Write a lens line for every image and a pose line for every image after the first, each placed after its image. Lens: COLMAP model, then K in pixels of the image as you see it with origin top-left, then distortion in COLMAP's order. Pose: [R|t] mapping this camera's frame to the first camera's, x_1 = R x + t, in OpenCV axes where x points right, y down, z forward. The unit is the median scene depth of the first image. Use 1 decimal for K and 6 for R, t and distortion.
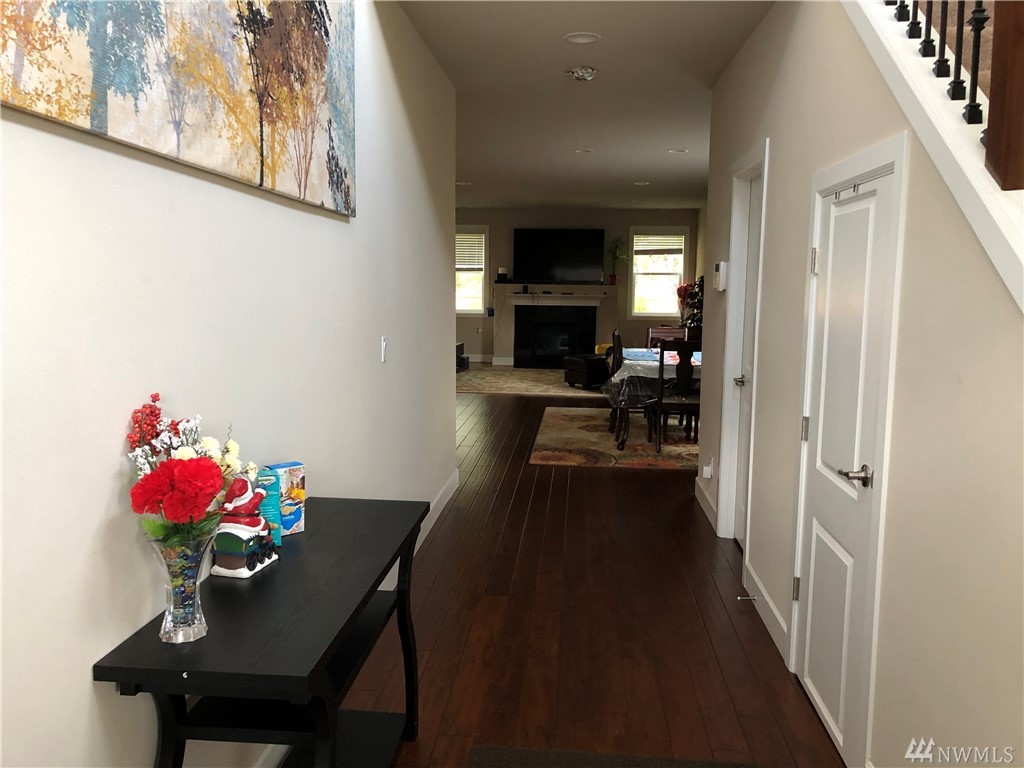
lens RADIAL K [[833.8, 0, 516.2], [0, 833.8, 376.1], [0, 0, 1]] dist [0.040752, -0.022019]
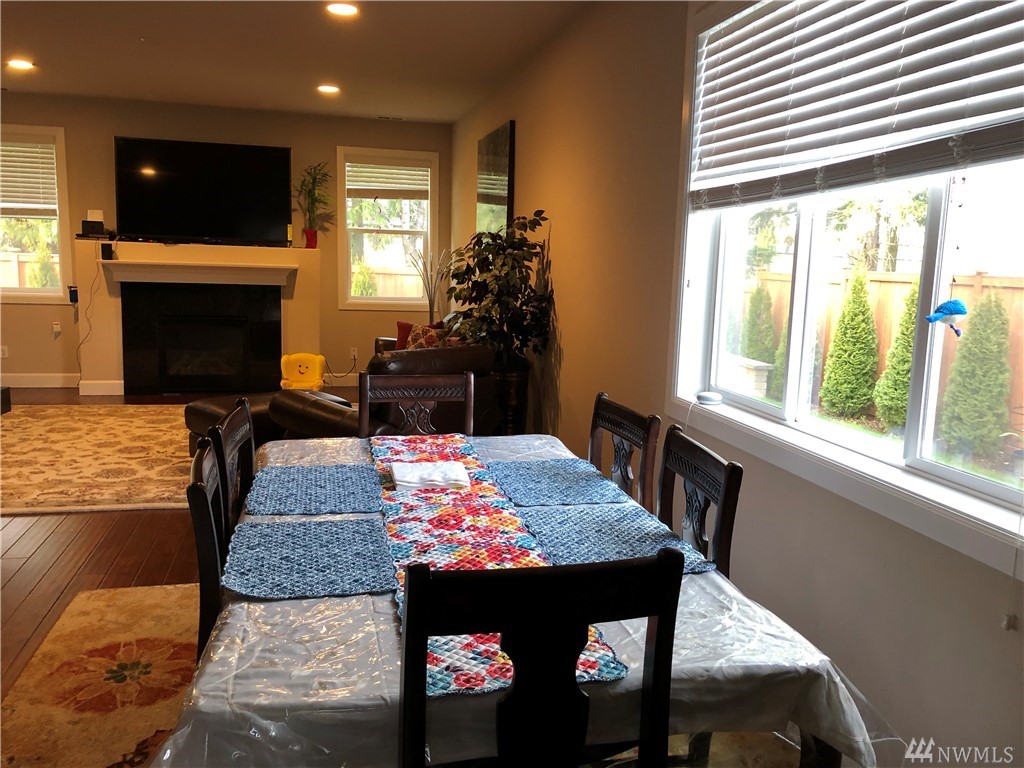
lens RADIAL K [[833.8, 0, 516.2], [0, 833.8, 376.1], [0, 0, 1]] dist [0.040752, -0.022019]
pose [[0.950255, -0.026737, 0.310324, 0.069667], [0.014582, 0.999035, 0.041425, -0.043445], [-0.311132, -0.034839, 0.949728, 0.407881]]
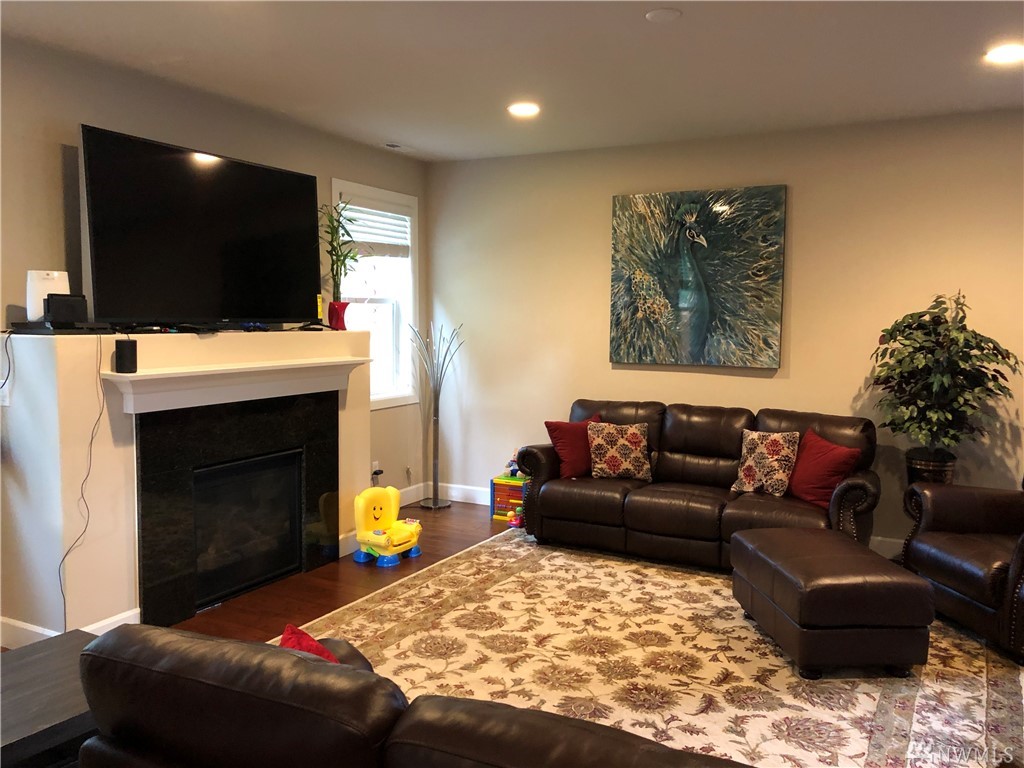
lens RADIAL K [[833.8, 0, 516.2], [0, 833.8, 376.1], [0, 0, 1]] dist [0.040752, -0.022019]
pose [[0.389848, -0.077213, 0.917636, -0.192793], [0.102274, 0.993944, 0.040184, -0.093982], [-0.915182, 0.078185, 0.395384, 0.769462]]
